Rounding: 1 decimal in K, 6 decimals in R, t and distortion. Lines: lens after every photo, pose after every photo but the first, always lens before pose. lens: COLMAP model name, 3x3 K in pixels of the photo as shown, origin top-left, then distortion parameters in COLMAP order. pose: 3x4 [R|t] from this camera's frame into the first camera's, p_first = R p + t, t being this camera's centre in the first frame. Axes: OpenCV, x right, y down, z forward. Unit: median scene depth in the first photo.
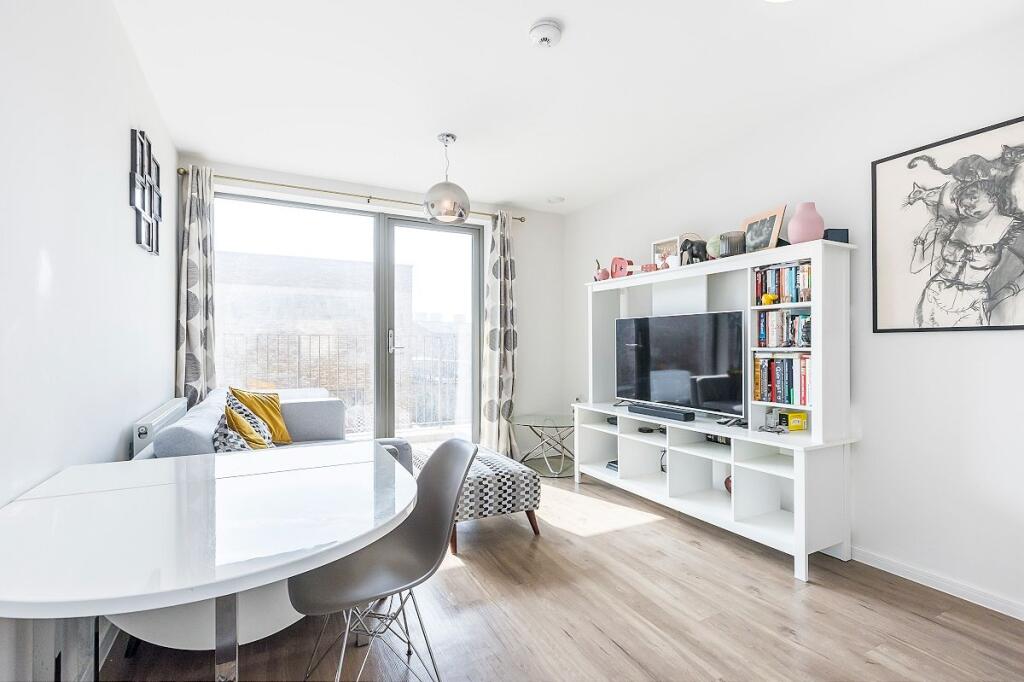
lens RADIAL K [[471.0, 0, 512.0], [0, 471.0, 341.0], [0, 0, 1]] dist [0.000026, 0.000096]
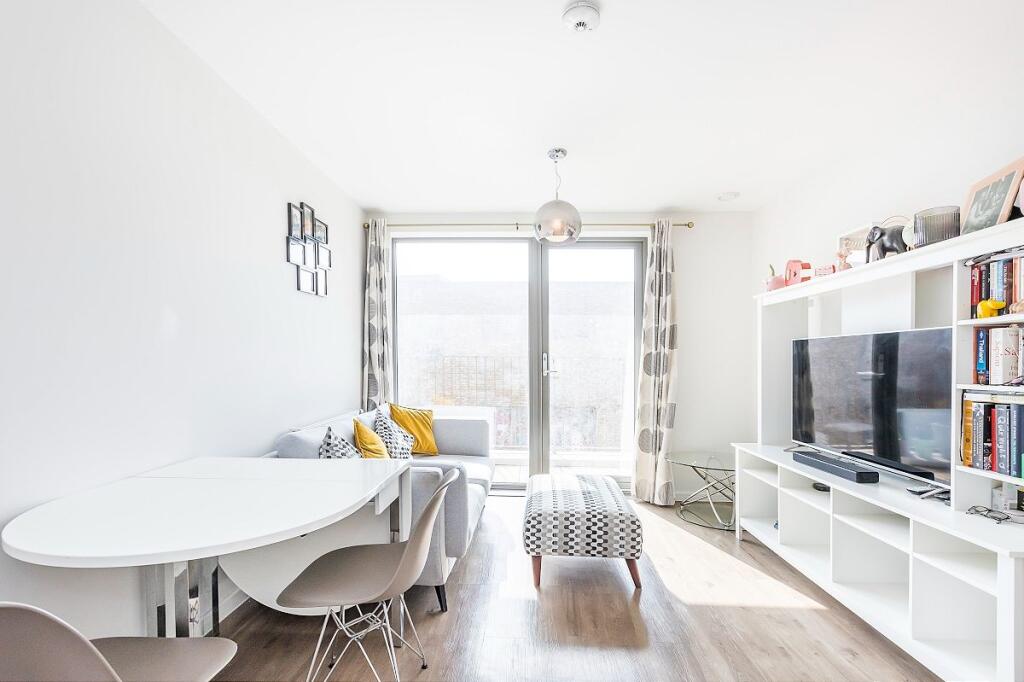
lens RADIAL K [[479.9, 0, 511.1], [0, 479.9, 370.1], [0, 0, 1]] dist [0.000753, 0.000306]
pose [[0.866066, 0.017142, -0.499636, 0.273050], [-0.006156, 0.999702, 0.023628, -0.015449], [0.499893, -0.017388, 0.865913, 0.104076]]
